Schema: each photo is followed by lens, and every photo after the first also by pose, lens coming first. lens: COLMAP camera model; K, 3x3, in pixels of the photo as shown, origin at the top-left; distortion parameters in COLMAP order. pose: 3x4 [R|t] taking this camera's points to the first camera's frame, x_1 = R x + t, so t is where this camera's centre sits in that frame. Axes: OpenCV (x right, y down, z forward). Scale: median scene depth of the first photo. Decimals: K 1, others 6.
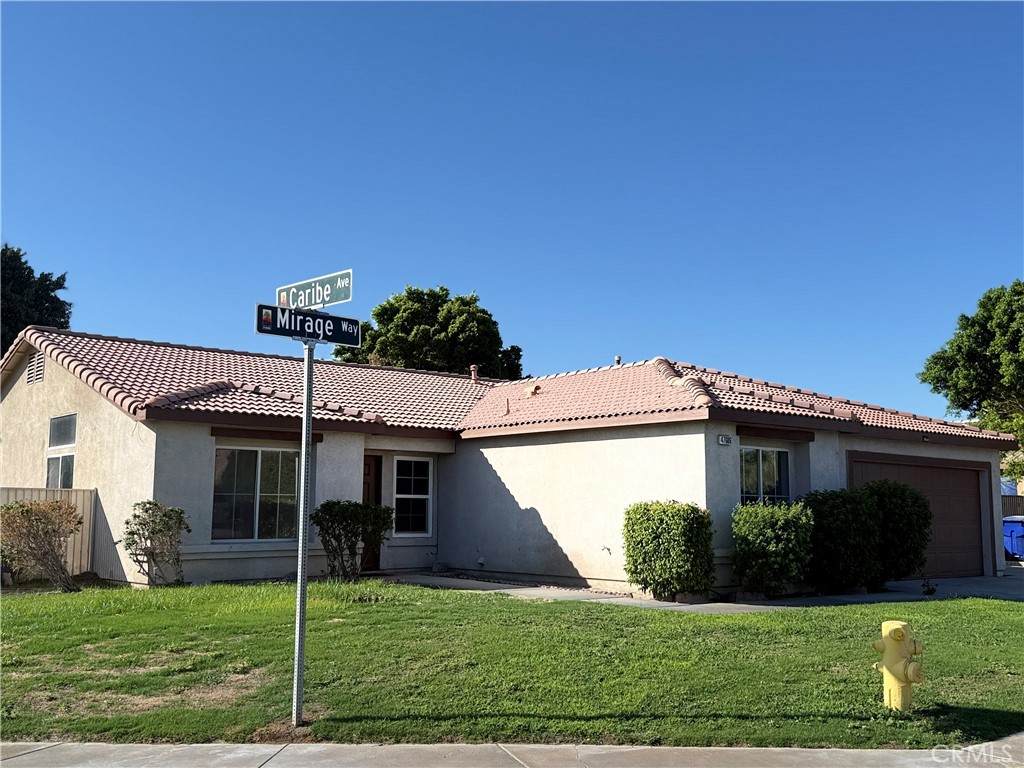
lens RADIAL K [[1030.5, 0, 498.6], [0, 1030.5, 382.8], [0, 0, 1]] dist [0.163820, -0.348740]
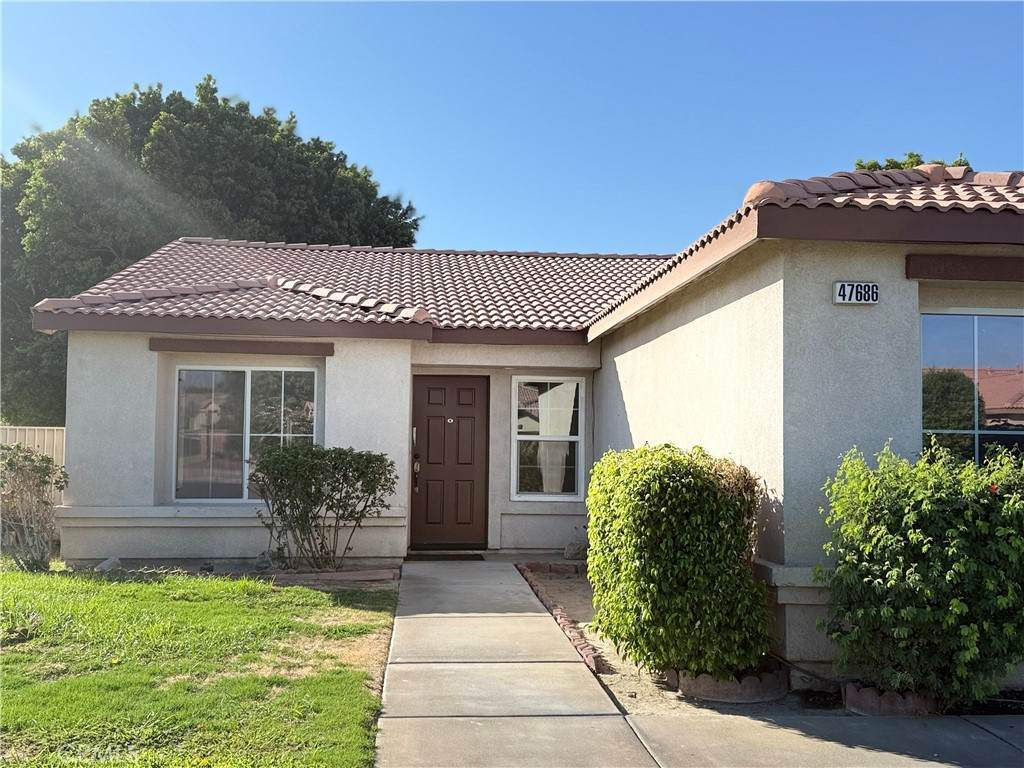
lens RADIAL K [[1030.5, 0, 498.6], [0, 1030.5, 382.8], [0, 0, 1]] dist [0.163820, -0.348740]
pose [[0.817148, -0.032678, -0.575501, 0.295751], [0.064146, 0.997346, 0.034450, 0.059338], [0.572848, -0.065067, 0.817075, 0.528913]]
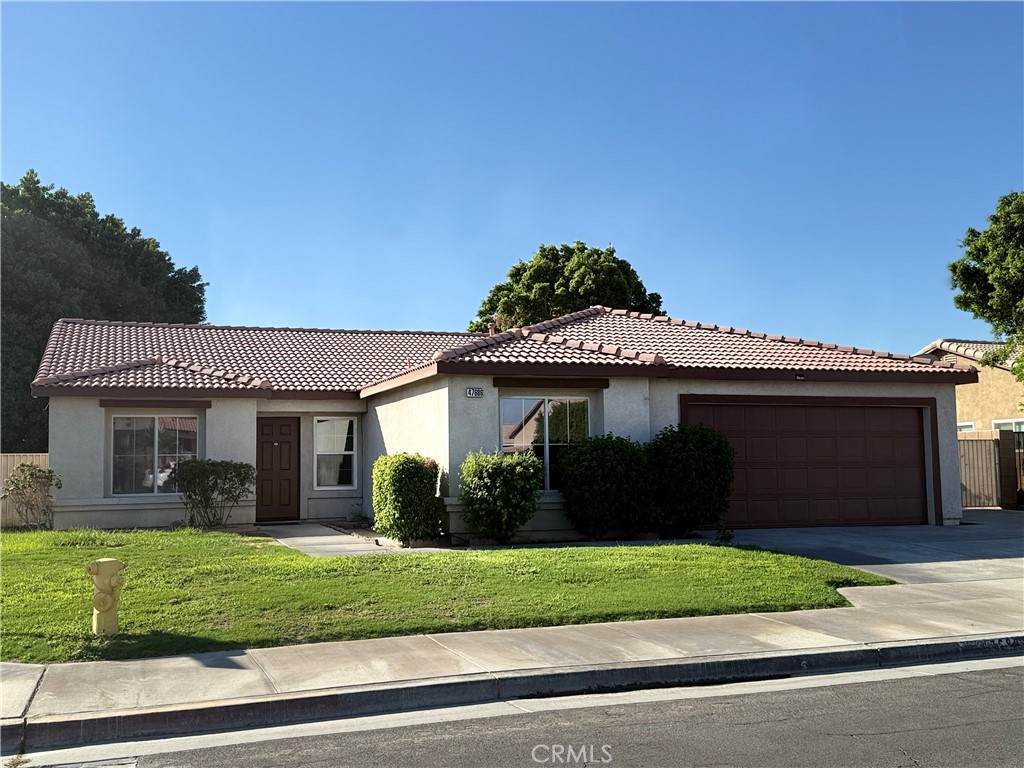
lens RADIAL K [[1030.5, 0, 498.6], [0, 1030.5, 382.8], [0, 0, 1]] dist [0.163820, -0.348740]
pose [[0.935131, -0.047328, -0.351126, 0.531013], [0.063756, 0.997339, 0.035367, 0.009786], [0.348518, -0.055459, 0.935660, 0.045433]]
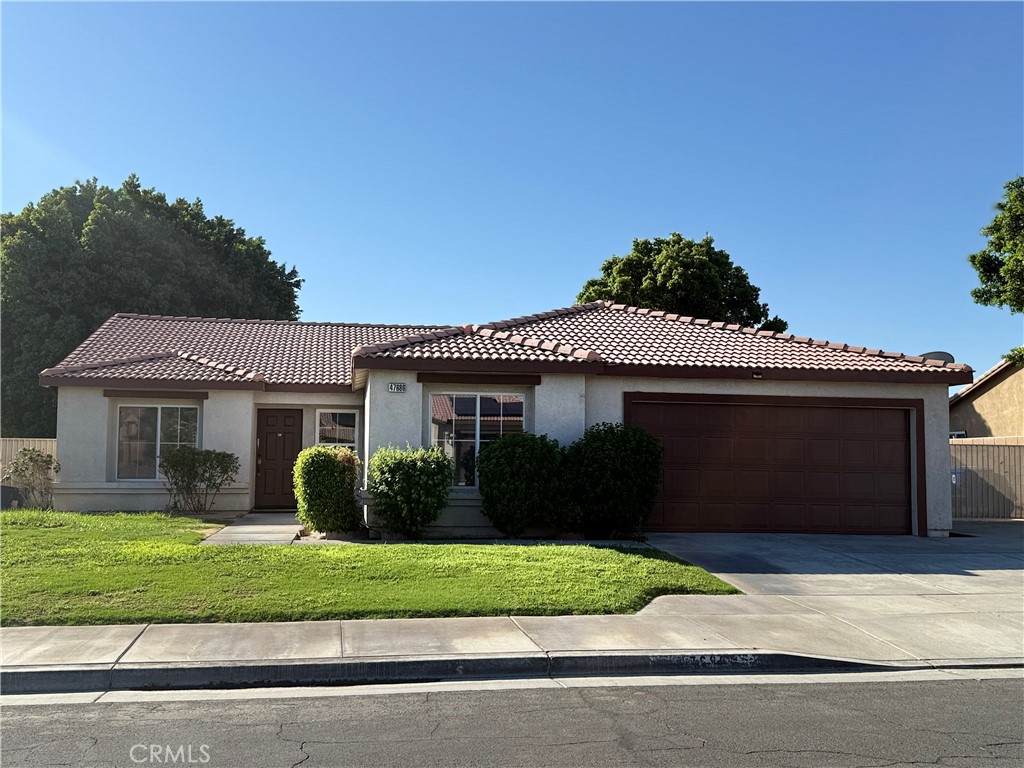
lens RADIAL K [[1030.5, 0, 512.0], [0, 1030.5, 384.0], [0, 0, 1]] dist [0.135353, -0.223069]
pose [[0.862275, -0.034413, -0.505270, 0.740892], [0.058210, 0.997811, 0.031380, 0.023157], [0.503084, -0.056470, 0.862390, 0.150492]]
